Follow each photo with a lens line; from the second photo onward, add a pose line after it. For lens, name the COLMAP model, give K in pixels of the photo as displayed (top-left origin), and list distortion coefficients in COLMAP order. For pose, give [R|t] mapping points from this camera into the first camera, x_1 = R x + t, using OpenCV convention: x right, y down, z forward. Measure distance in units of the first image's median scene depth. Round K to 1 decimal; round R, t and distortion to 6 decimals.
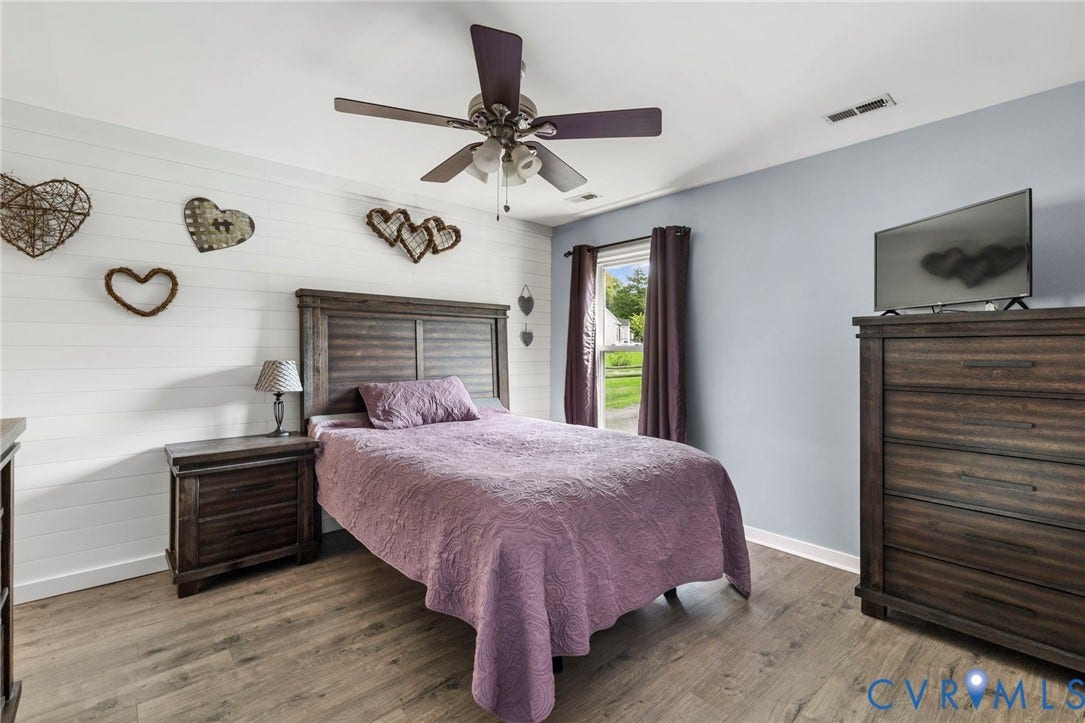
lens RADIAL K [[474.6, 0, 538.9], [0, 474.6, 344.1], [0, 0, 1]] dist [0.000922, 0.000859]
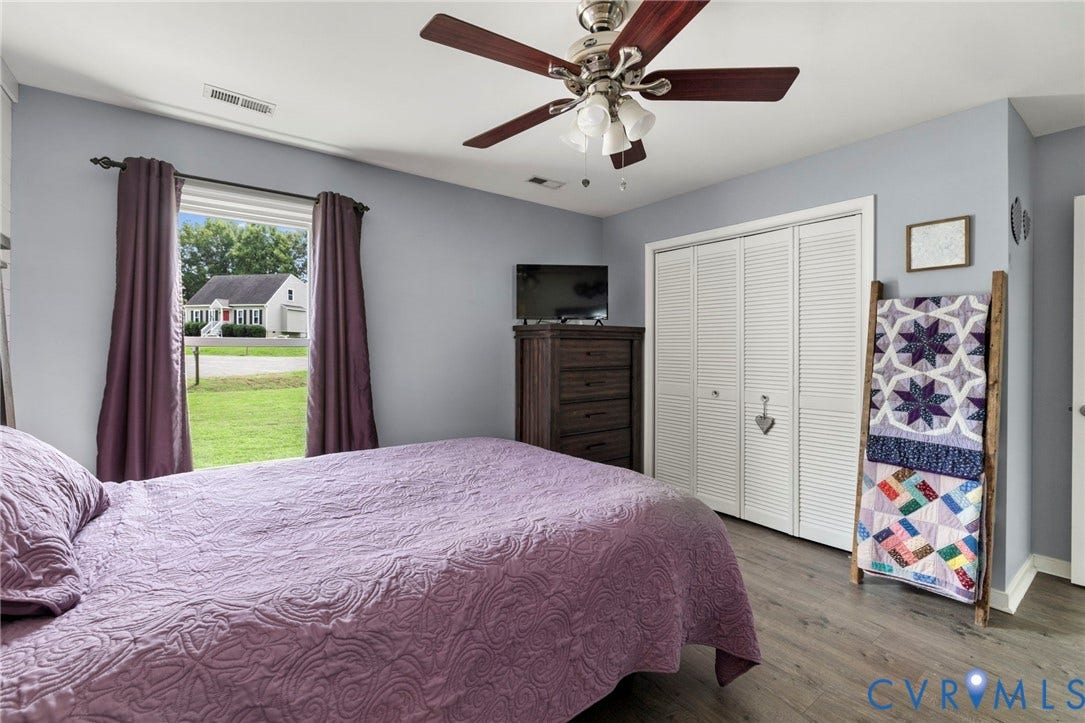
lens RADIAL K [[474.6, 0, 538.9], [0, 474.6, 344.1], [0, 0, 1]] dist [0.000922, 0.000859]
pose [[0.088426, 0.001004, 0.996082, -0.522251], [-0.016655, 0.999861, 0.000471, 0.004497], [-0.995943, -0.016631, 0.088431, 0.582026]]
